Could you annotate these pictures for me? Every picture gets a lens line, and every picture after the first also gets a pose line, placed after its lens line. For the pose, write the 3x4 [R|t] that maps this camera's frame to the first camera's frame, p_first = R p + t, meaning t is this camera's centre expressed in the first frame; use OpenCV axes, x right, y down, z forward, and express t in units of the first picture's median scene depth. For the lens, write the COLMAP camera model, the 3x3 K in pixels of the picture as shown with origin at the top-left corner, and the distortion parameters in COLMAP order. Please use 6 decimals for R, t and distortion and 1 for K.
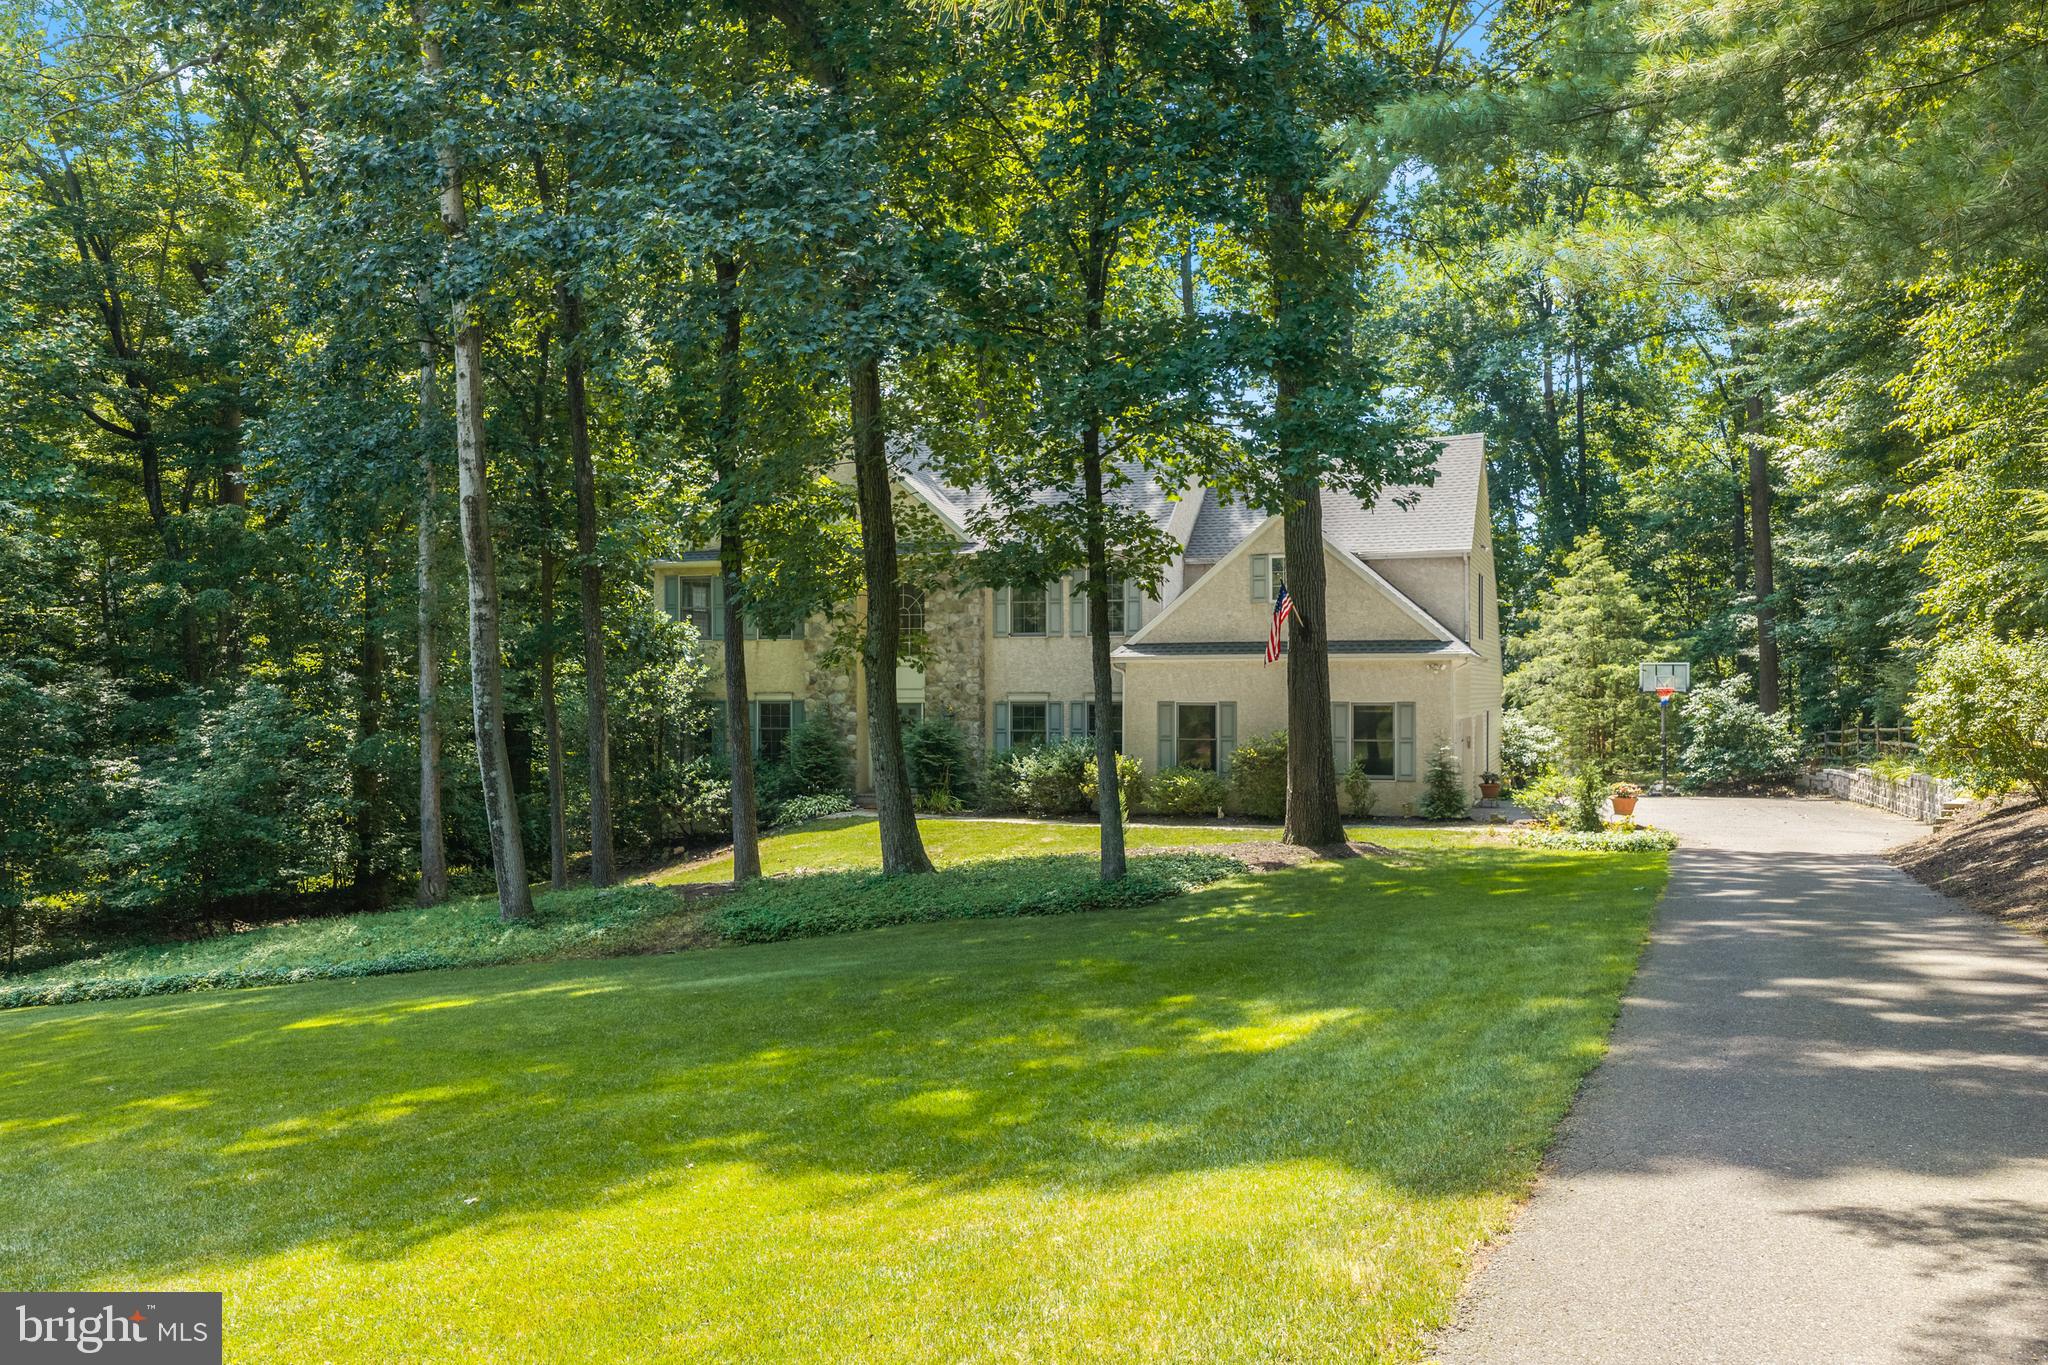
lens RADIAL K [[1742.0, 0, 1024.0], [0, 1742.0, 682.5], [0, 0, 1]] dist [0.005152, -0.000184]
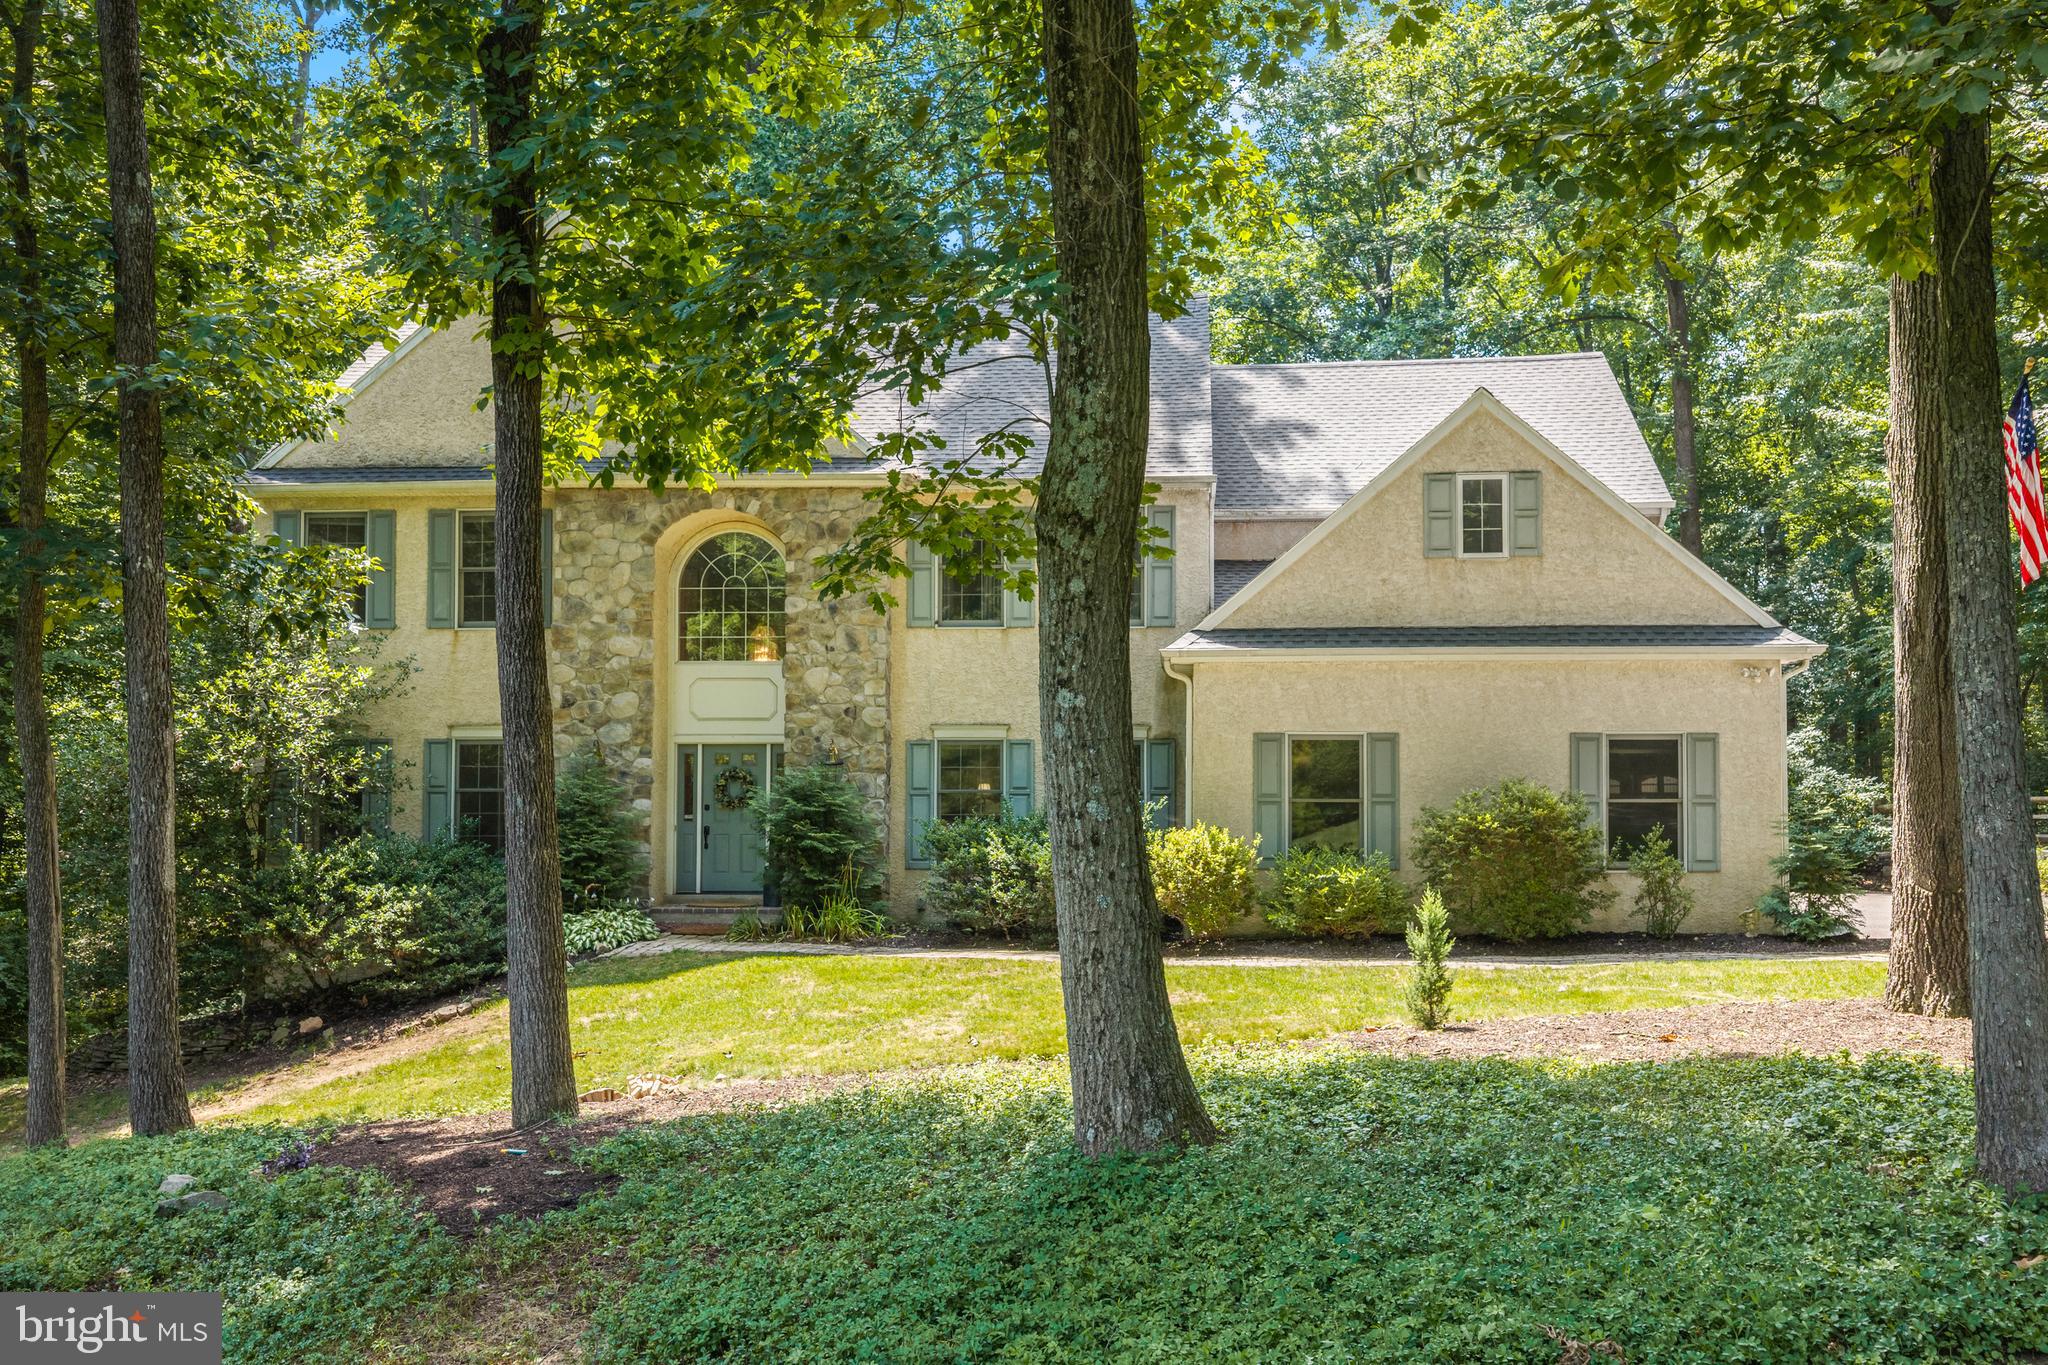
lens RADIAL K [[1768.5, 0, 1085.7], [0, 1768.5, 731.8], [0, 0, 1]] dist [0.004324, -0.008252]
pose [[0.965359, 0.010271, 0.260724, -0.118100], [-0.003357, 0.999631, -0.026951, 0.024998], [-0.260905, 0.025142, 0.965037, 0.453282]]
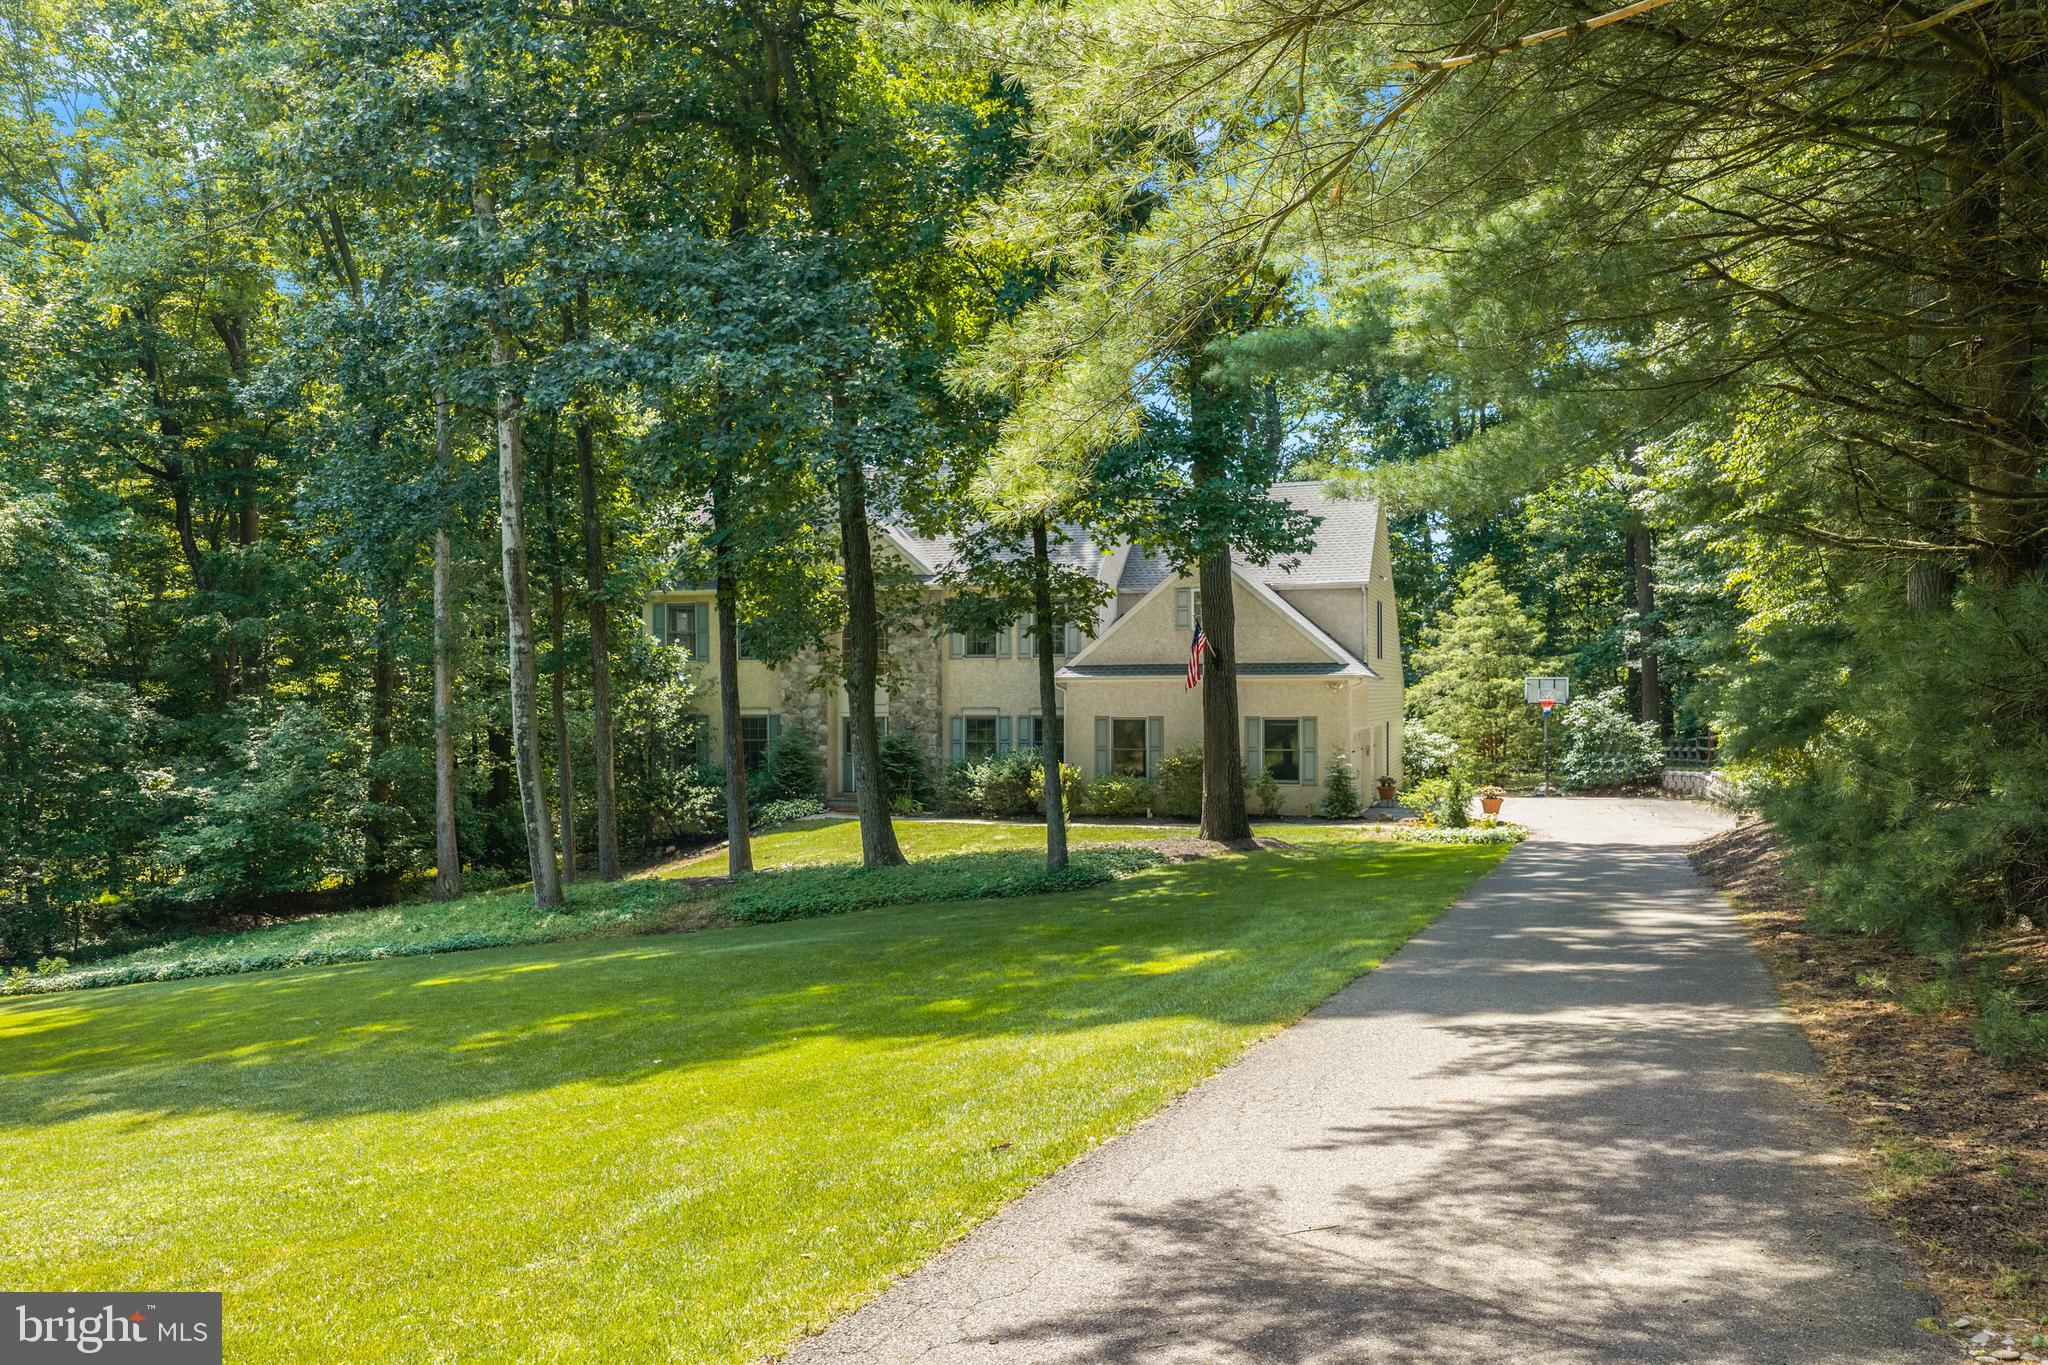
lens RADIAL K [[1726.6, 0, 1030.1], [0, 1726.6, 694.1], [0, 0, 1]] dist [0.013228, -0.000798]
pose [[0.999285, -0.002537, 0.037719, -0.008073], [0.002335, 0.999983, 0.005410, -0.009560], [-0.037732, -0.005318, 0.999274, -0.125505]]
